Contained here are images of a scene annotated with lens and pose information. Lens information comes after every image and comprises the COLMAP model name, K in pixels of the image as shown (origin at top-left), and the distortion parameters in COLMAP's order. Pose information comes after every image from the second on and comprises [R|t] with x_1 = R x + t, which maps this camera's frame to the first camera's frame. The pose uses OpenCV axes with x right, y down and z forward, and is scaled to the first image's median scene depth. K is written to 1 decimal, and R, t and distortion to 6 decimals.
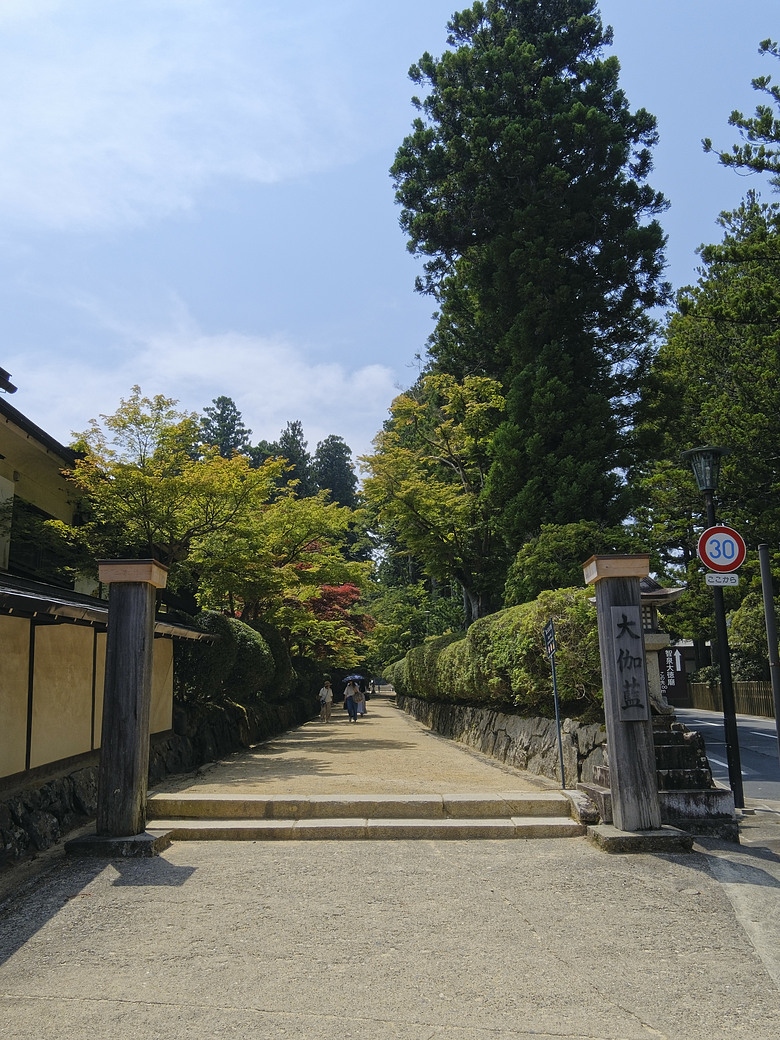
lens RADIAL K [[972.0, 0, 390.9], [0, 972.0, 522.2], [0, 0, 1]] dist [0.000471, 0.000000]
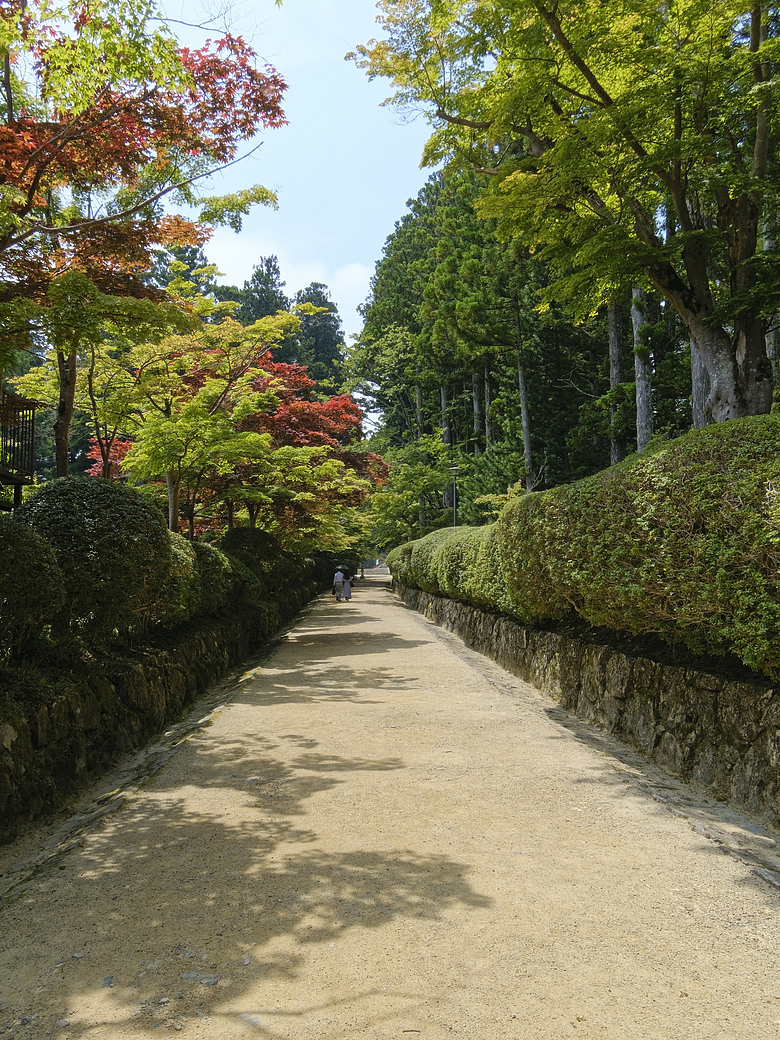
lens RADIAL K [[845.5, 0, 388.6], [0, 845.5, 521.2], [0, 0, 1]] dist [0.012653, 0.016452]
pose [[0.999792, -0.002931, 0.020173, -0.012952], [0.000645, 0.993663, 0.112399, 0.039405], [-0.020374, -0.112362, 0.993458, 0.259315]]
